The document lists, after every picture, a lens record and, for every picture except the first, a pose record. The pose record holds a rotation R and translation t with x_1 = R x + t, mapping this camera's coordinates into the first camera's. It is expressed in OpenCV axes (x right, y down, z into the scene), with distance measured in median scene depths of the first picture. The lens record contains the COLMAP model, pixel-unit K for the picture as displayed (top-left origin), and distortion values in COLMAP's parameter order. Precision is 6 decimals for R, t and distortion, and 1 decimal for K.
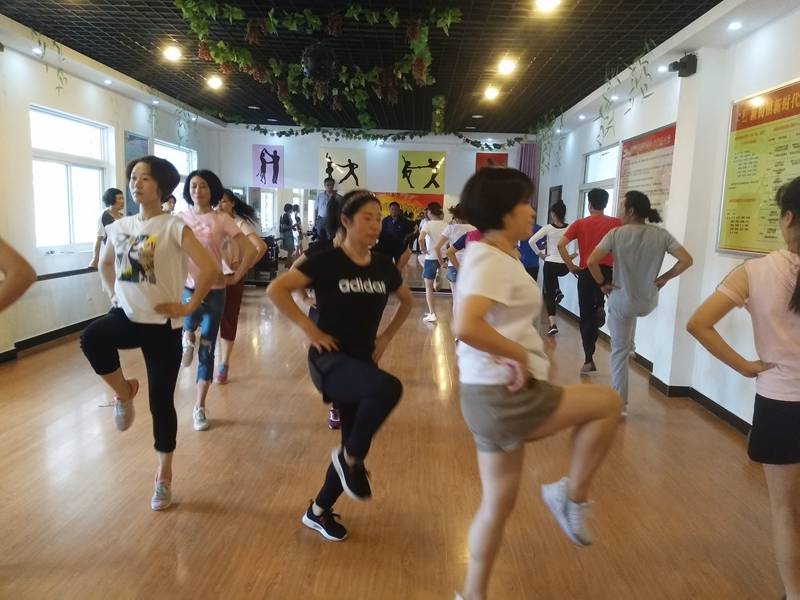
lens RADIAL K [[606.8, 0, 400.0], [0, 606.8, 300.0], [0, 0, 1]] dist [0.102947, -0.158408]
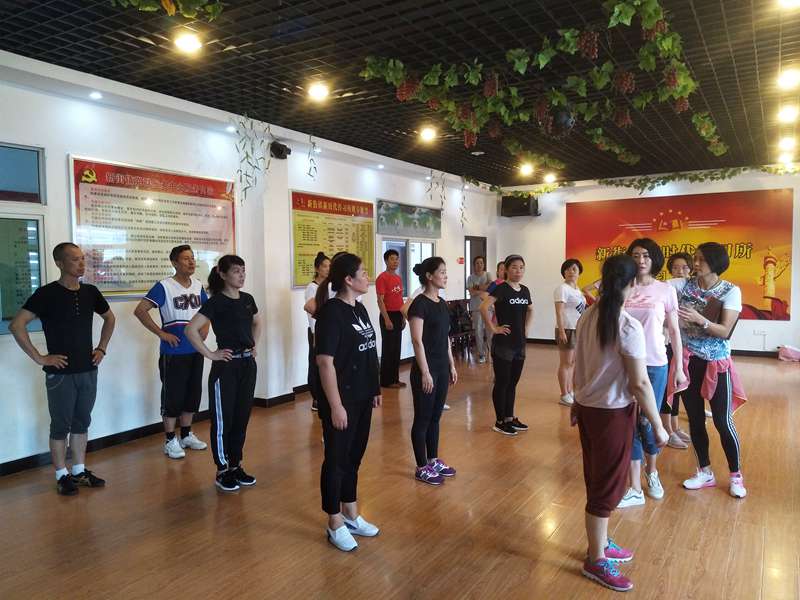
lens RADIAL K [[606.8, 0, 400.0], [0, 606.8, 300.0], [0, 0, 1]] dist [0.102947, -0.158408]
pose [[-0.863792, -0.061388, 0.500095, -0.202024], [0.042889, 0.979989, 0.194375, -0.144221], [-0.502020, 0.189348, -0.843874, 0.935403]]
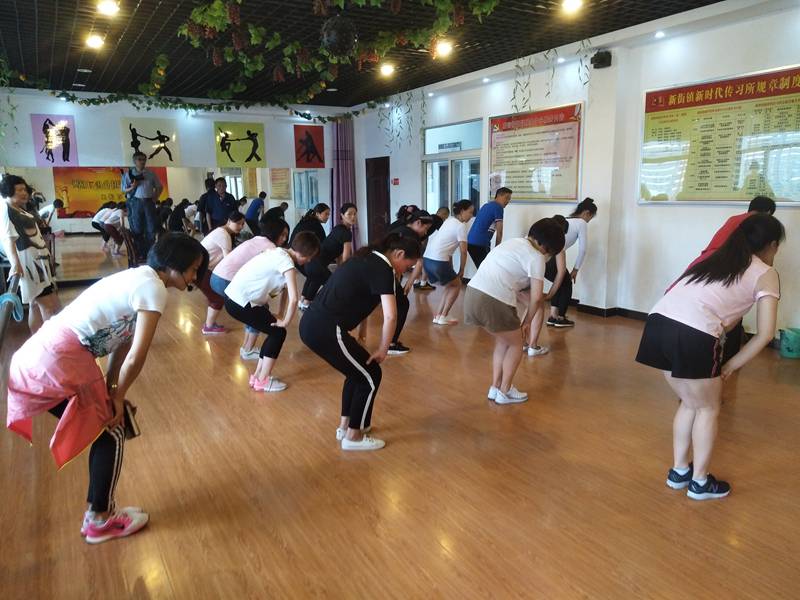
lens RADIAL K [[606.8, 0, 400.0], [0, 606.8, 300.0], [0, 0, 1]] dist [0.102947, -0.158408]
pose [[0.850280, -0.144359, 0.506147, -0.291231], [0.119819, 0.989492, 0.080929, -0.018529], [-0.512511, -0.008166, 0.858642, 0.050303]]
